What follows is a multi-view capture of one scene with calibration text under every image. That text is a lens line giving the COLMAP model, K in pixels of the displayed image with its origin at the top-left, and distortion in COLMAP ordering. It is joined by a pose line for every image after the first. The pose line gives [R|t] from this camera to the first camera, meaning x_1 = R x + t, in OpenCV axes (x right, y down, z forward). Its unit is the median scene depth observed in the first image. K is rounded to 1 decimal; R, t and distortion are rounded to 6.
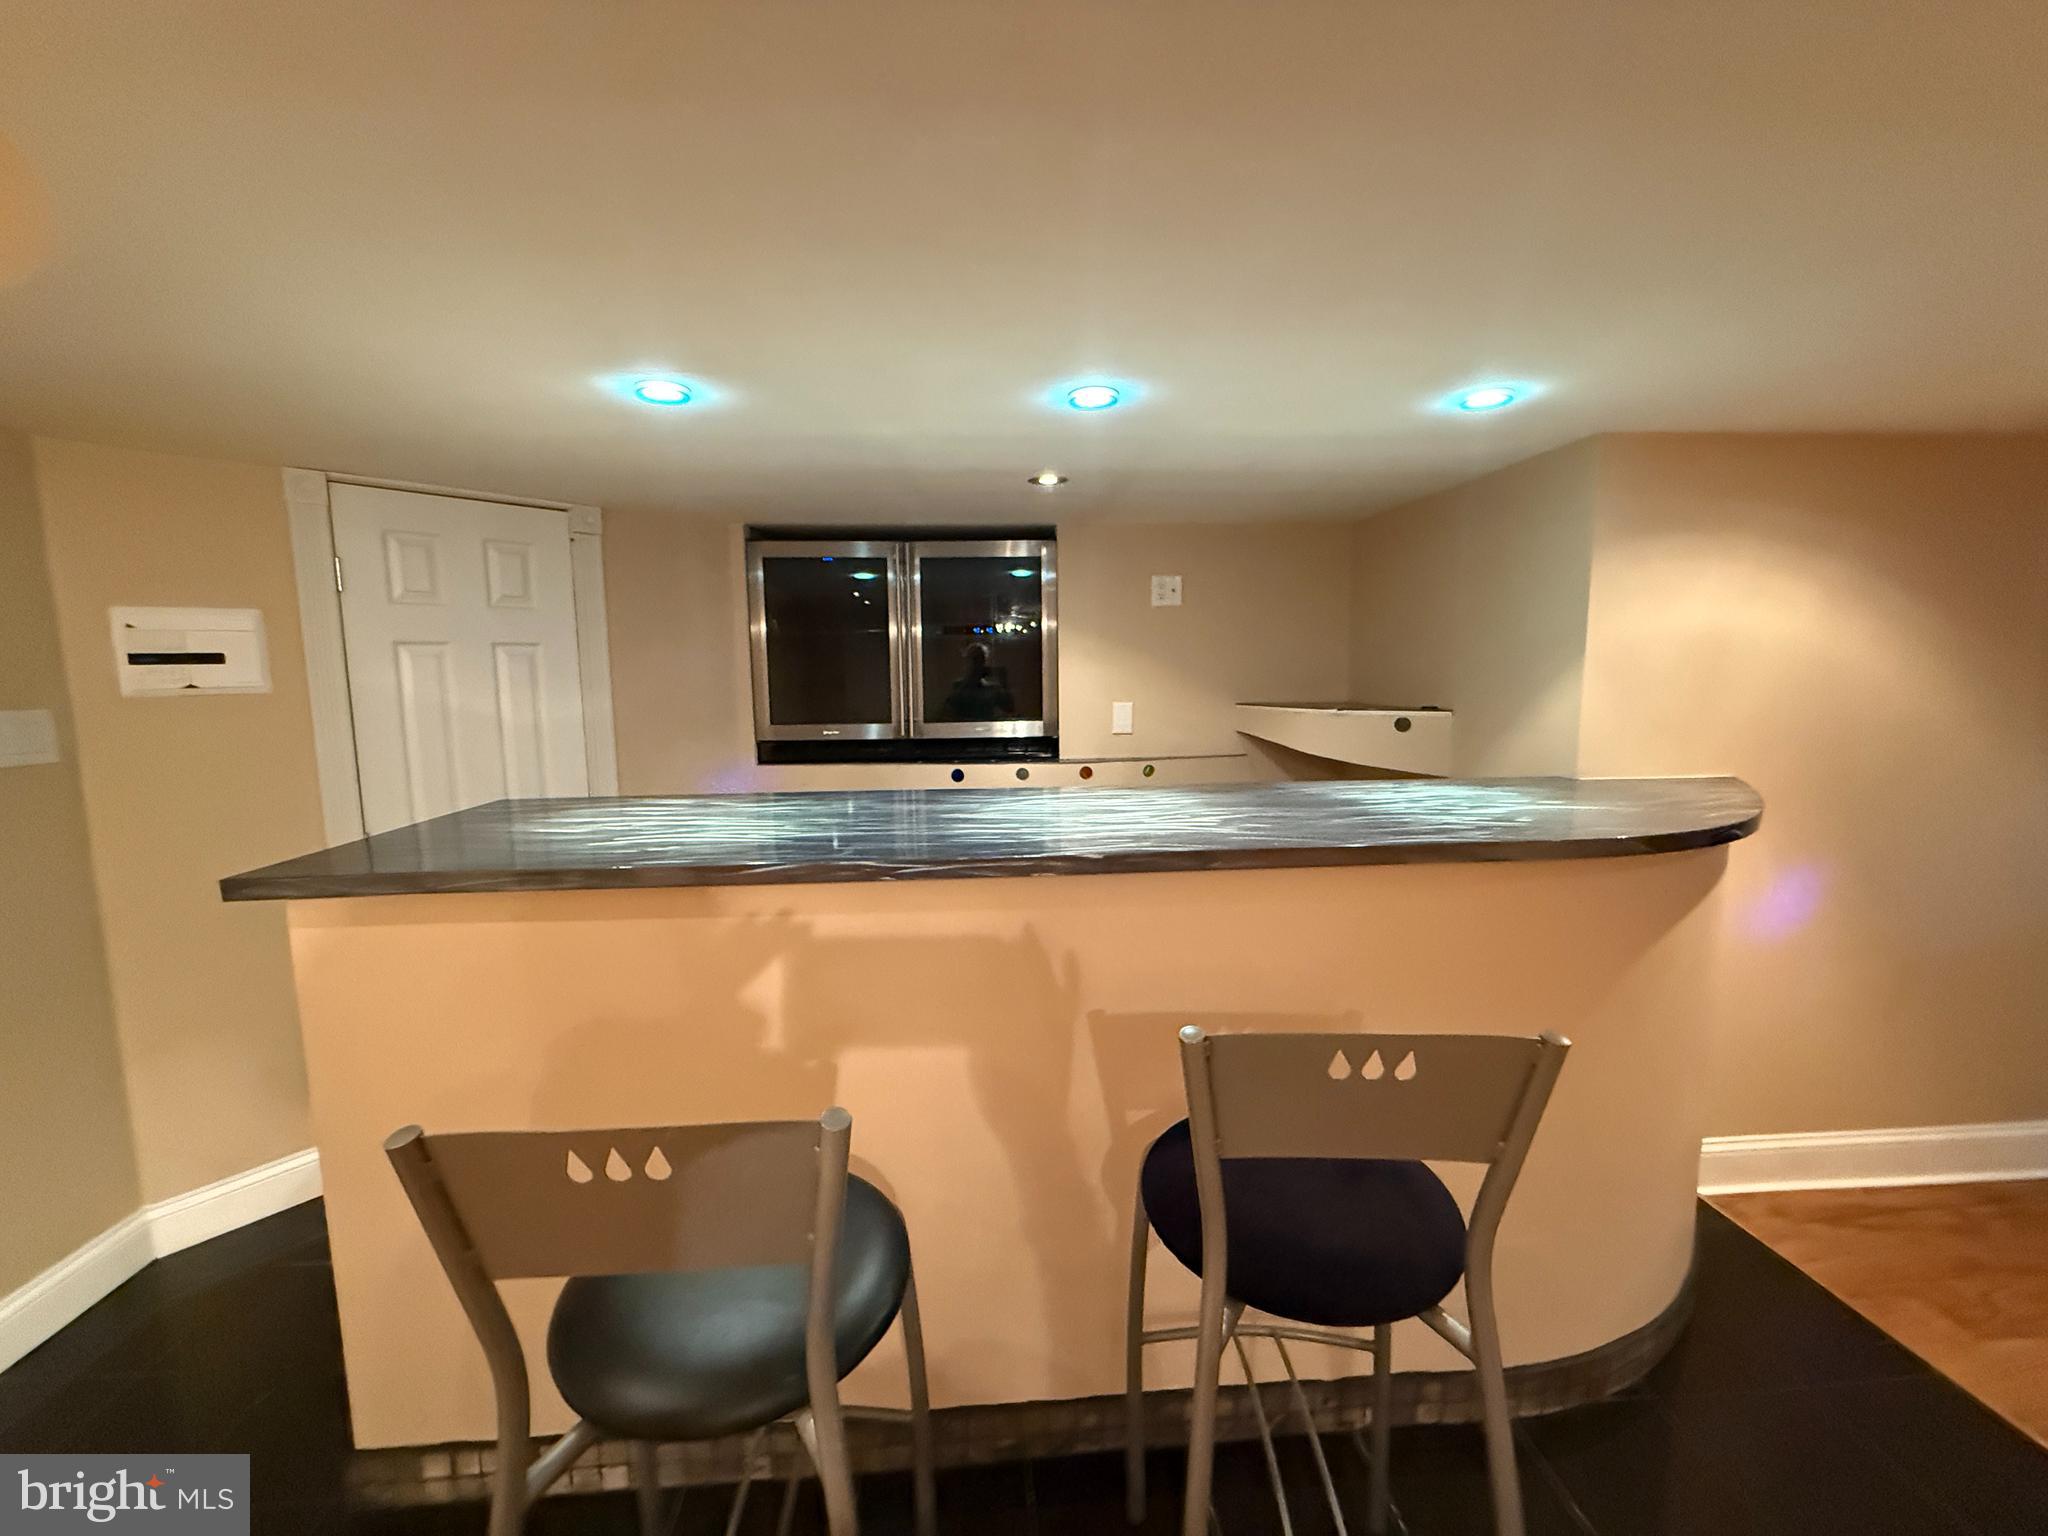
lens RADIAL K [[811.7, 0, 1018.9], [0, 811.7, 771.5], [0, 0, 1]] dist [-0.001288, -0.000035]
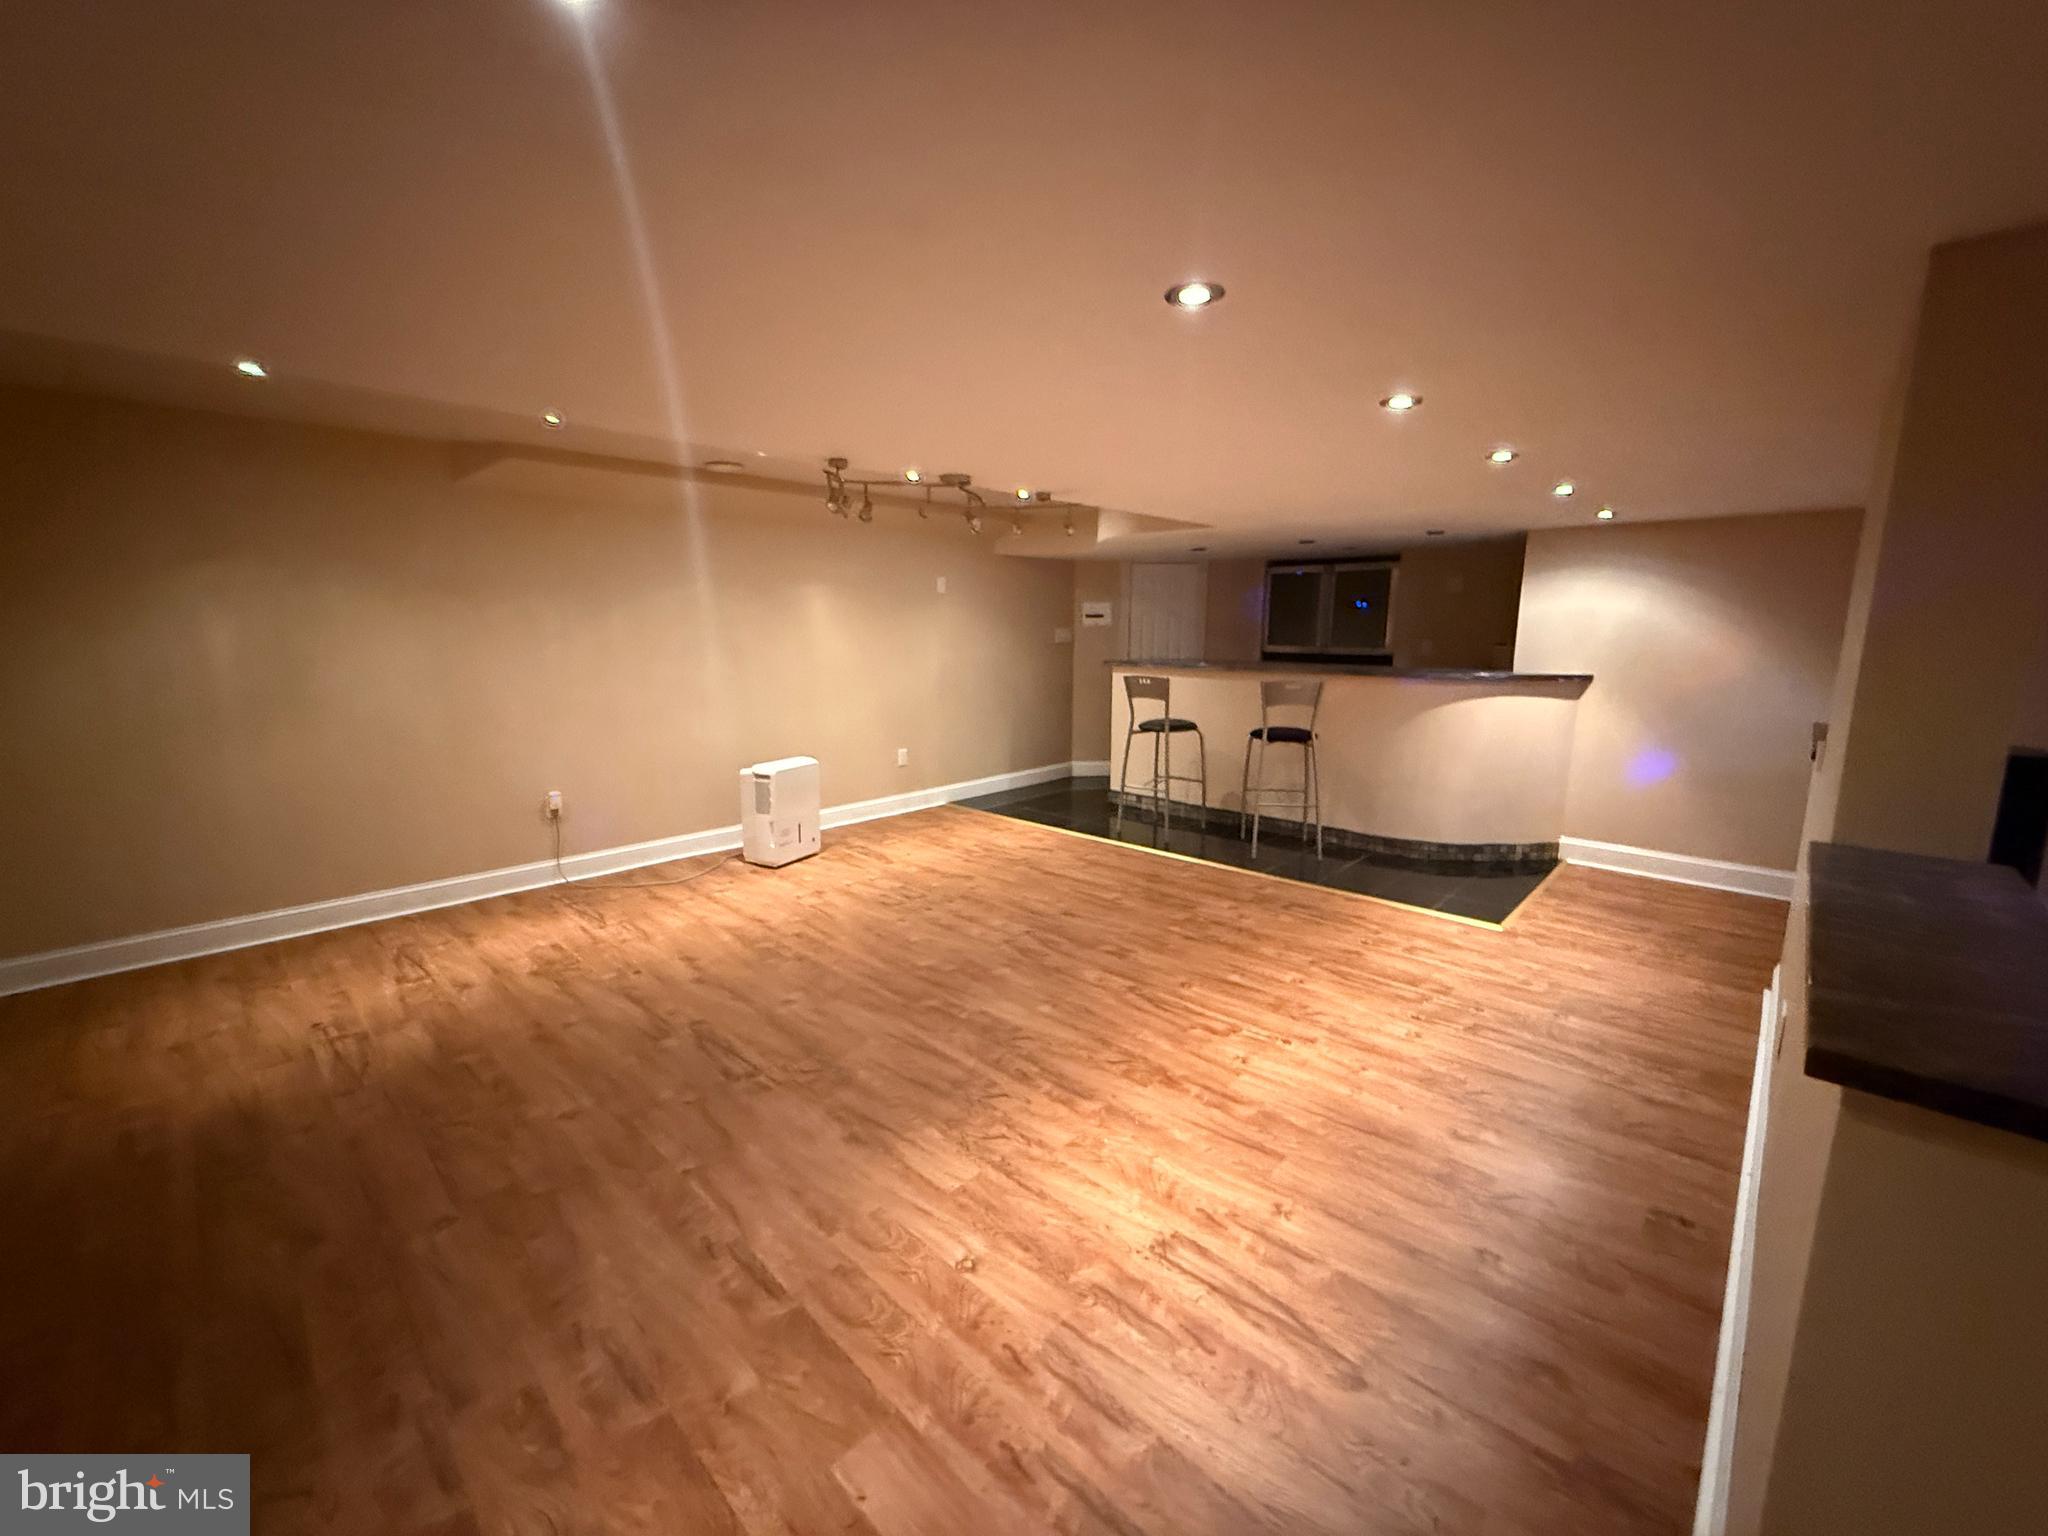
lens RADIAL K [[825.8, 0, 1024.0], [0, 825.8, 768.0], [0, 0, 1]] dist [0.000252, 0.000068]
pose [[0.678020, 0.142450, -0.721108, 1.369820], [-0.103909, 0.989765, 0.097821, 0.188177], [0.727661, 0.008605, 0.685882, -1.598054]]
